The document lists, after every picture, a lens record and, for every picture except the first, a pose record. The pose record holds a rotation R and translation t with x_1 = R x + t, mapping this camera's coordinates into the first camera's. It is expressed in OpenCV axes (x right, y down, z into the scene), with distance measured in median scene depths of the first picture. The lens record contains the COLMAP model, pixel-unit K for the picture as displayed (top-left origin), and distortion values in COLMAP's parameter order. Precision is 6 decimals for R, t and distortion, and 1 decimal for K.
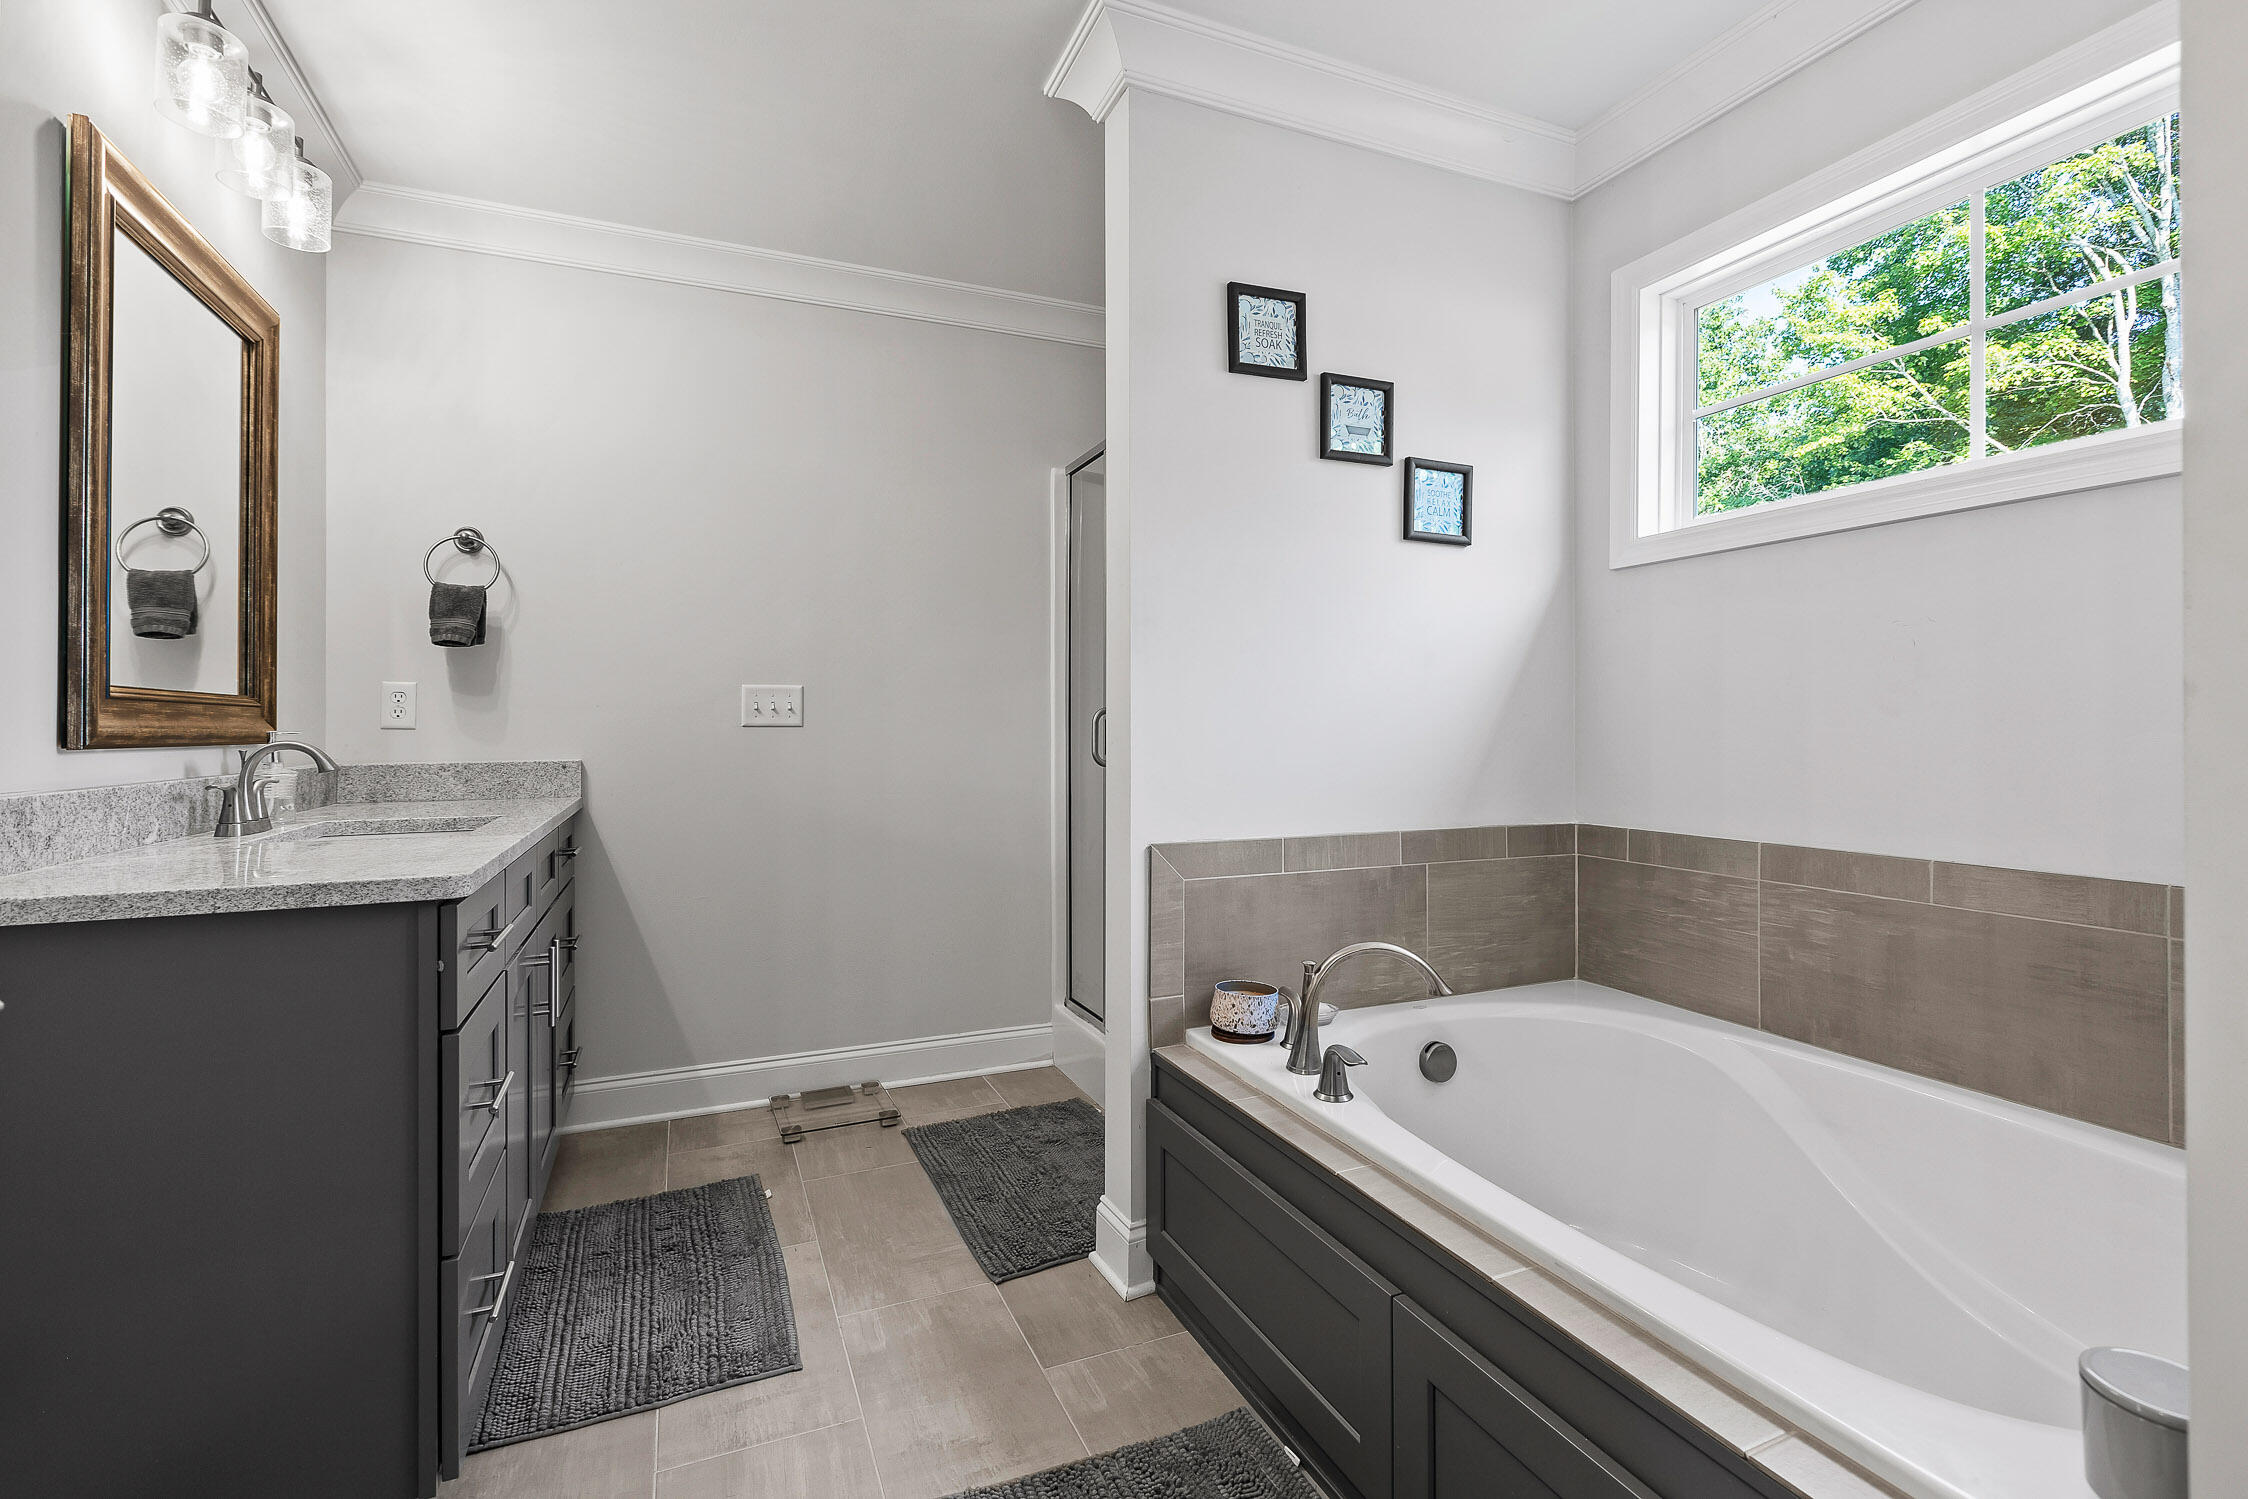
lens RADIAL K [[1018.7, 0, 1130.6], [0, 1018.7, 726.0], [0, 0, 1]] dist [0.011755, 0.000011]
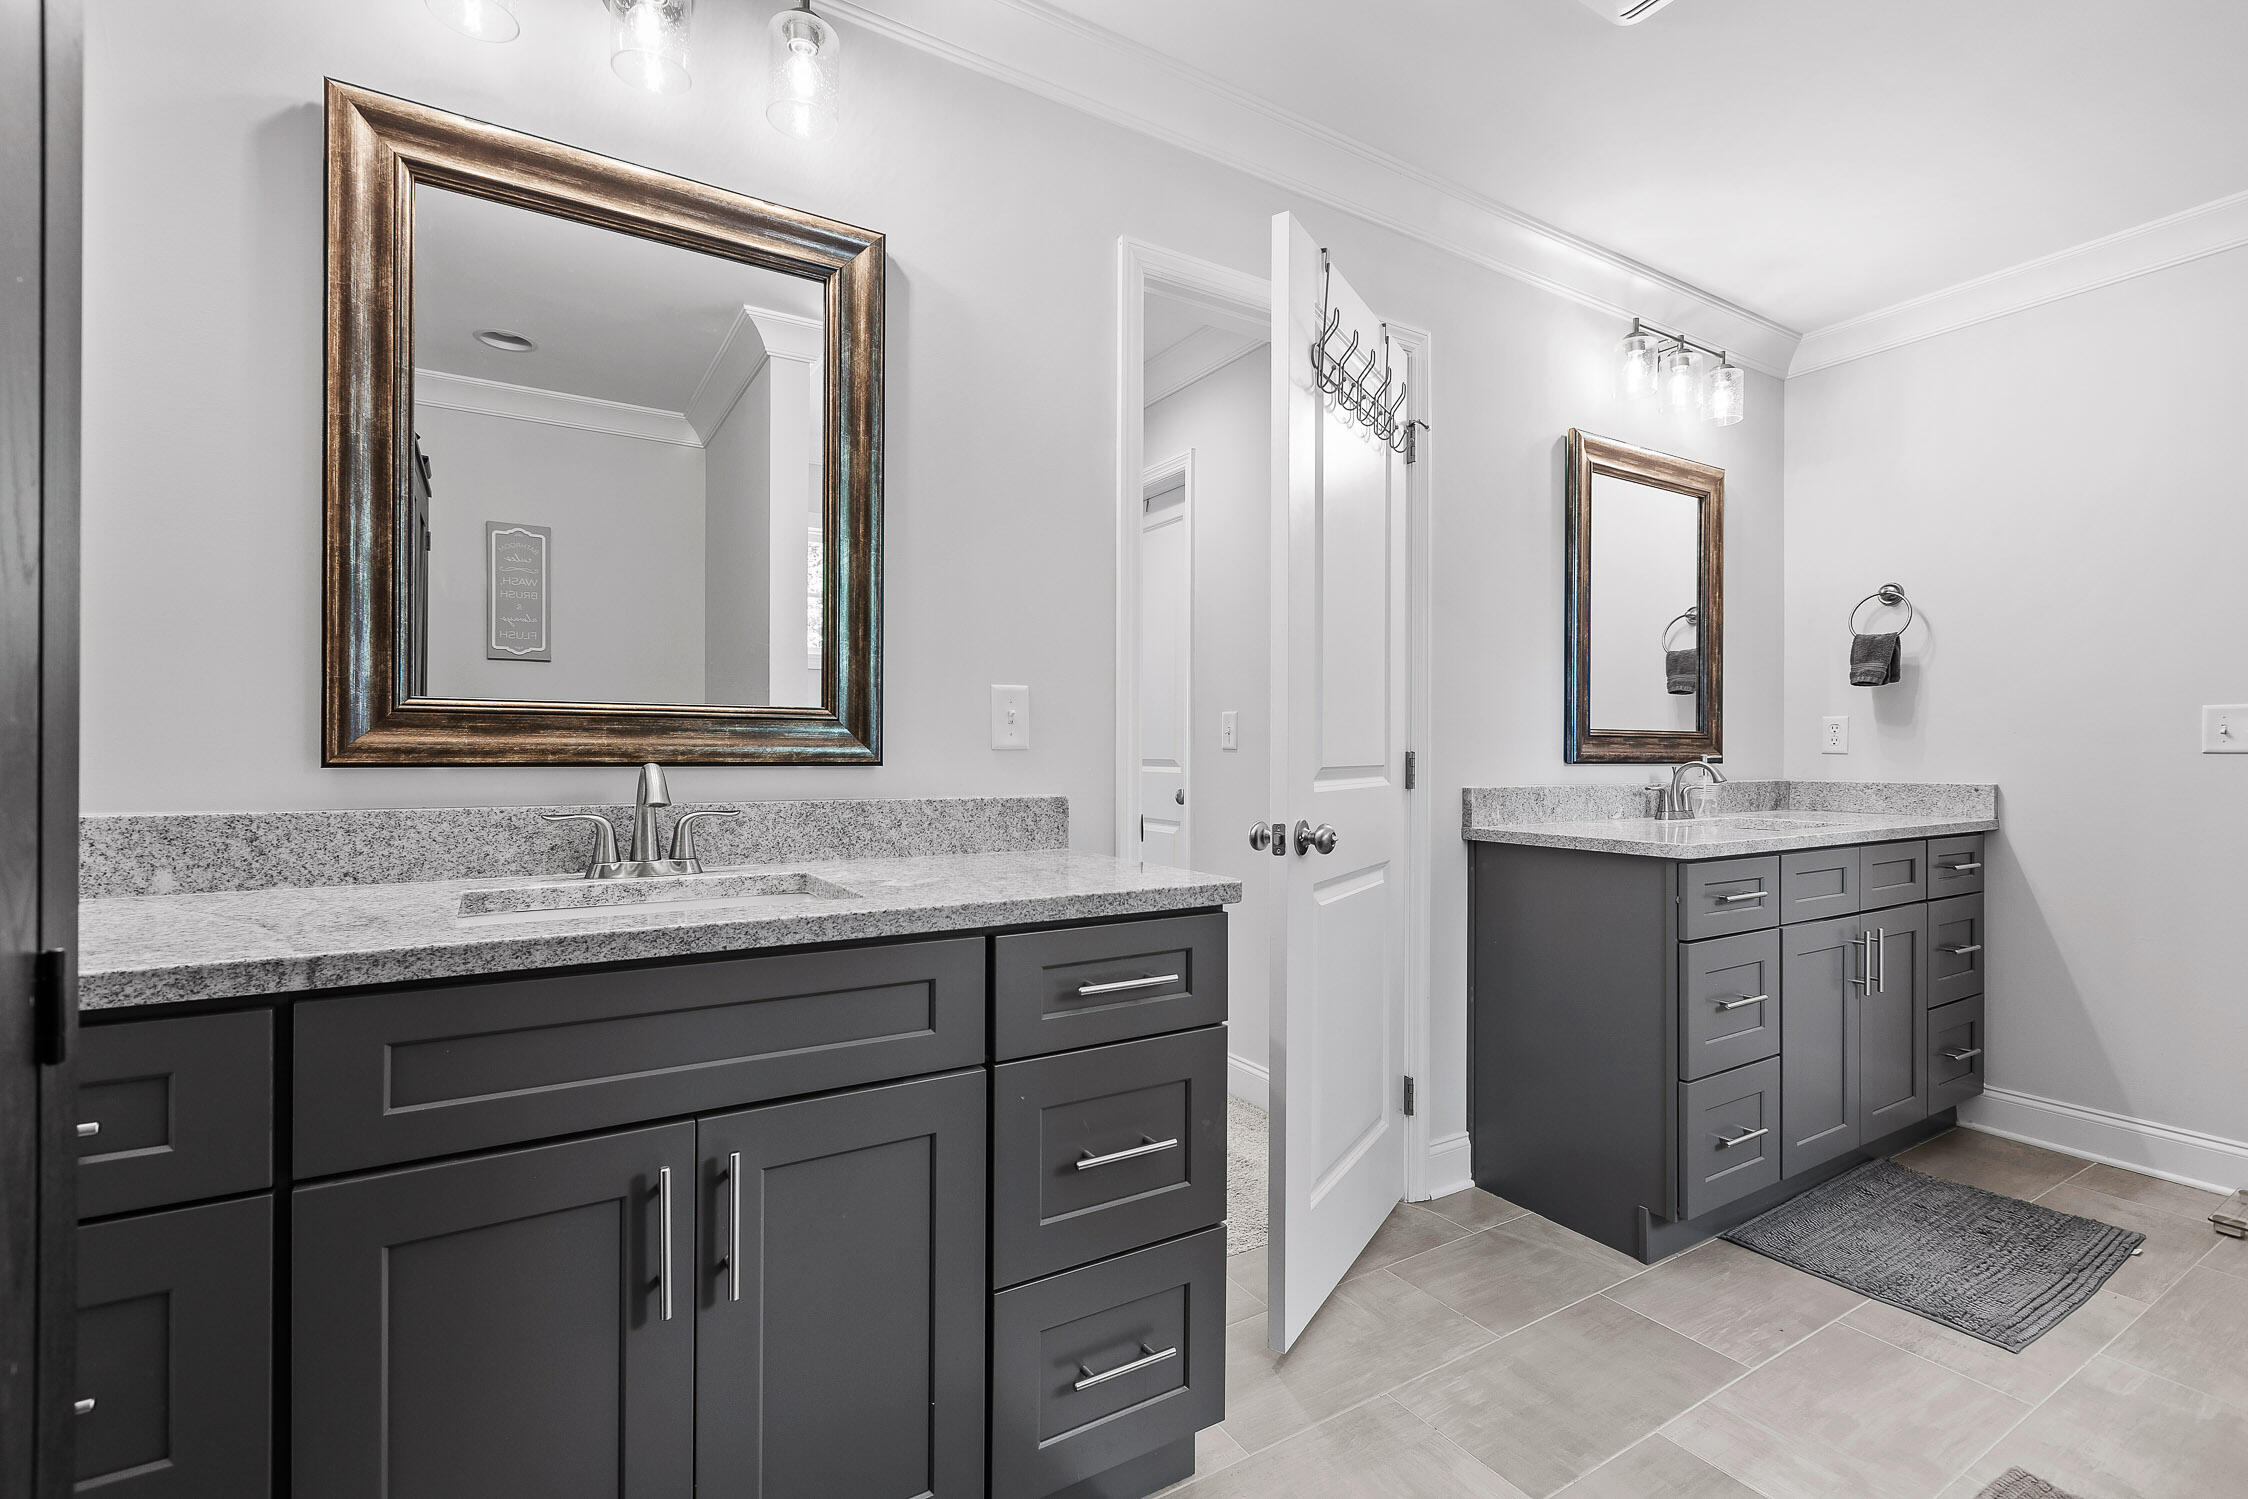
lens RADIAL K [[1014.0, 0, 1124.0], [0, 1014.0, 749.5], [0, 0, 1]] dist [0.001679, 0.000062]
pose [[0.158634, 0.000697, -0.987337, 0.430696], [-0.000958, 0.999999, 0.000553, -0.002549], [0.987337, 0.000858, 0.158634, -0.066851]]
